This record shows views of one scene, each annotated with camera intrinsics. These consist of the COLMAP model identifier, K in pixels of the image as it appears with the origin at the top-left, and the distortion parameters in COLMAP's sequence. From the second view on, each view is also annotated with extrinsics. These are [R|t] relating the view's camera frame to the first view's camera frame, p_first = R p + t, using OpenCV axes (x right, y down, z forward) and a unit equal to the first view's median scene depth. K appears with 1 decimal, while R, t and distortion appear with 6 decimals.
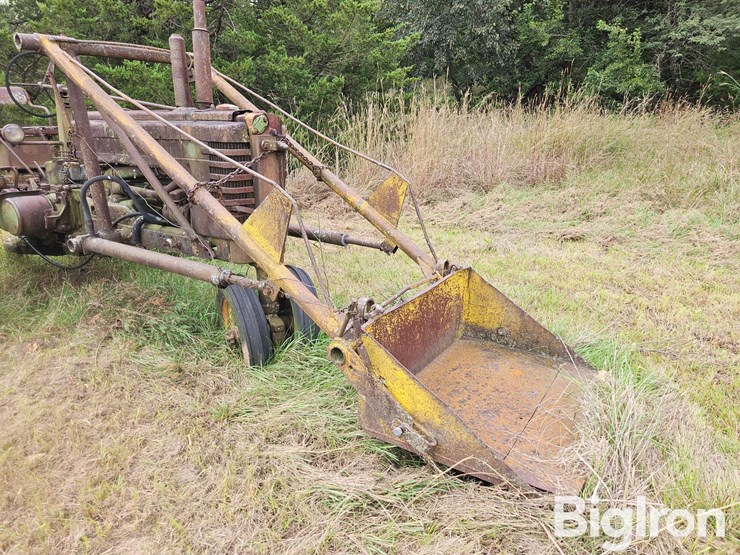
lens RADIAL K [[496.9, 0, 365.7], [0, 496.9, 276.9], [0, 0, 1]] dist [0.067033, -0.051804]
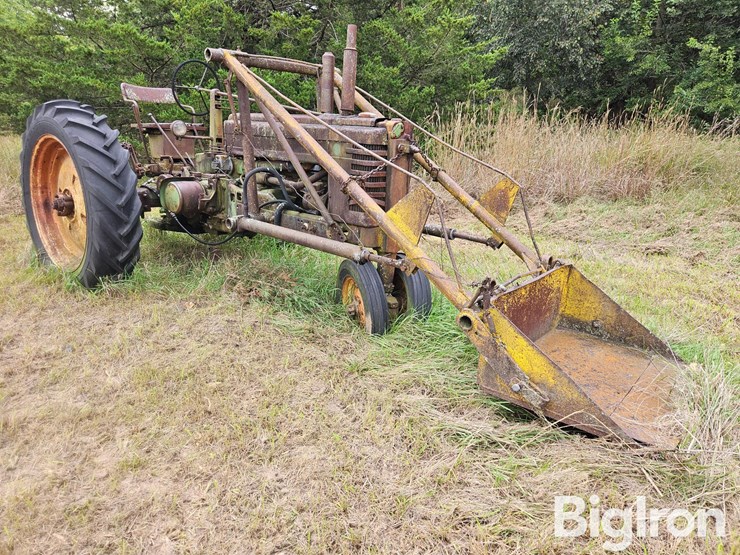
lens RADIAL K [[496.9, 0, 368.3], [0, 496.9, 277.0], [0, 0, 1]] dist [0.067033, -0.051804]
pose [[0.991922, 0.076393, -0.101264, -0.123404], [-0.077582, 0.996955, -0.007853, 0.051661], [0.100356, 0.015646, 0.994829, -0.163304]]
